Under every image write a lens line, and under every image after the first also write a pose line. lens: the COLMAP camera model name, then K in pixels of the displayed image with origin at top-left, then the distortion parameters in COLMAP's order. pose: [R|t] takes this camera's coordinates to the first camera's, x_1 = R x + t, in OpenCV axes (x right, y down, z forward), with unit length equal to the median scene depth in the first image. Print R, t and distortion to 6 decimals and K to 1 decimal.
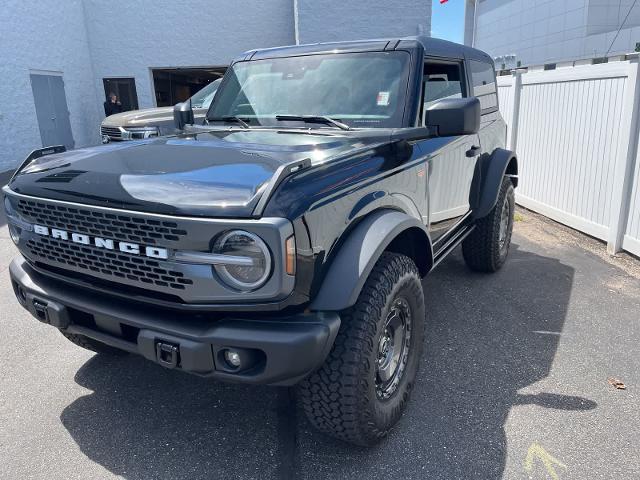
lens RADIAL K [[491.5, 0, 321.2], [0, 491.5, 234.2], [0, 0, 1]] dist [0.078799, -0.107480]
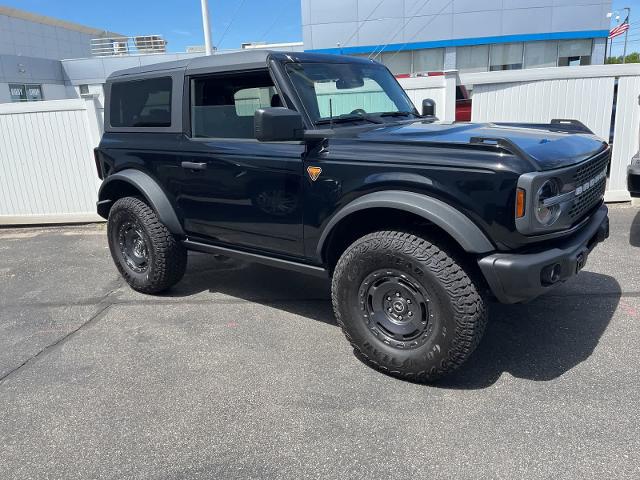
lens RADIAL K [[491.5, 0, 317.3], [0, 491.5, 240.0], [0, 0, 1]] dist [0.078799, -0.107480]
pose [[0.131495, -0.246156, 0.960269, -1.474866], [0.314642, 0.928955, 0.195043, -0.266557], [-0.940058, 0.276494, 0.199604, 1.119502]]
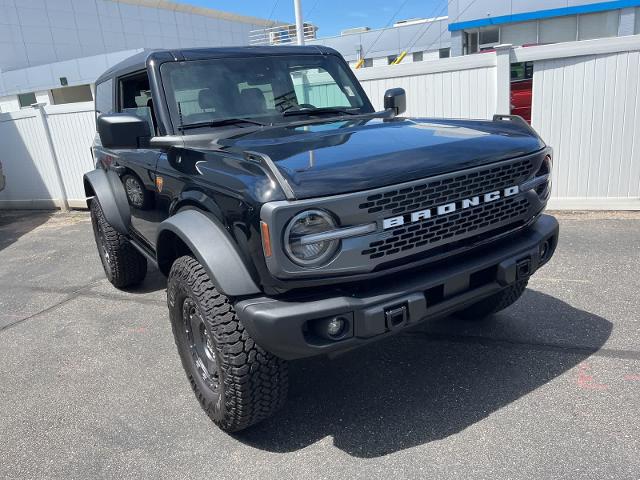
lens RADIAL K [[491.5, 0, 313.8], [0, 491.5, 240.5], [0, 0, 1]] dist [0.078799, -0.107480]
pose [[0.456242, -0.265019, 0.849475, -1.129270], [0.316818, 0.940446, 0.123241, -0.107718], [-0.831547, 0.212901, 0.513034, 0.539917]]
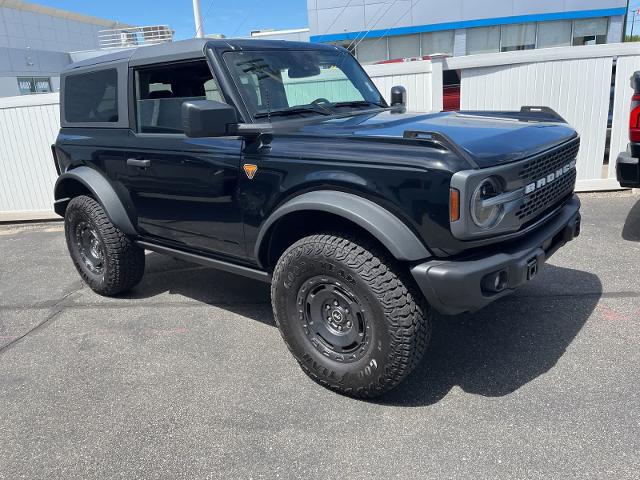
lens RADIAL K [[491.5, 0, 317.1], [0, 491.5, 237.7], [0, 0, 1]] dist [0.078799, -0.107480]
pose [[0.162552, -0.267472, 0.949756, -1.361491], [0.332116, 0.921224, 0.202594, -0.226188], [-0.929126, 0.282497, 0.238579, 0.971082]]
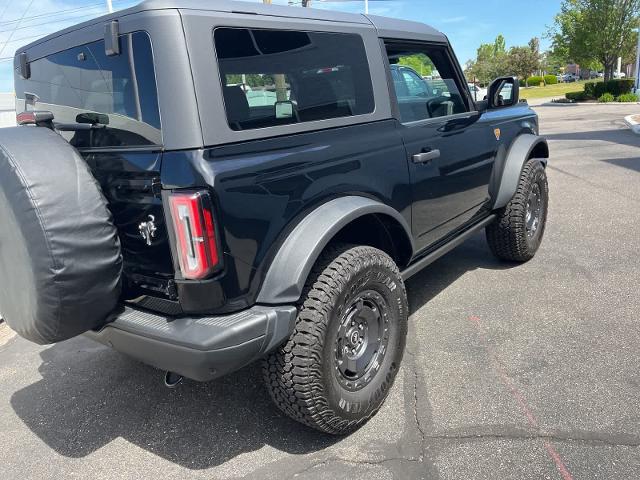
lens RADIAL K [[491.5, 0, 317.6], [0, 491.5, 235.3], [0, 0, 1]] dist [0.078799, -0.107480]
pose [[-0.983805, 0.074989, 0.162799, -0.090844], [0.149673, 0.843418, 0.515988, -0.726417], [-0.098615, 0.531998, -0.840983, 2.637600]]
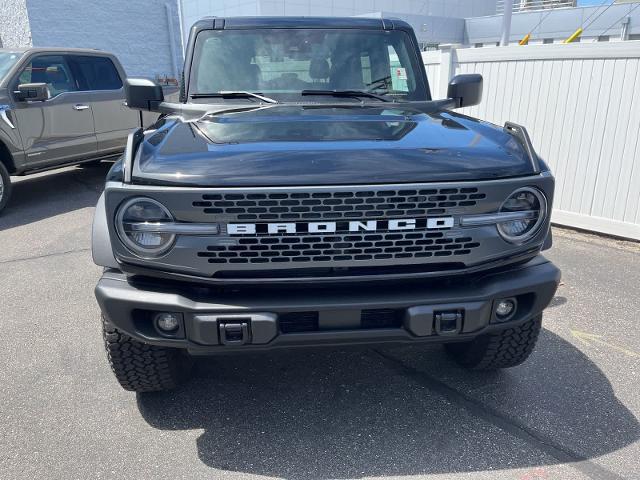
lens RADIAL K [[491.5, 0, 311.7], [0, 491.5, 241.0], [0, 0, 1]] dist [0.078799, -0.107480]
pose [[0.813106, -0.166300, 0.557855, -0.740266], [0.145906, 0.985956, 0.081254, -0.029891], [-0.563533, 0.015326, 0.825951, 0.226129]]
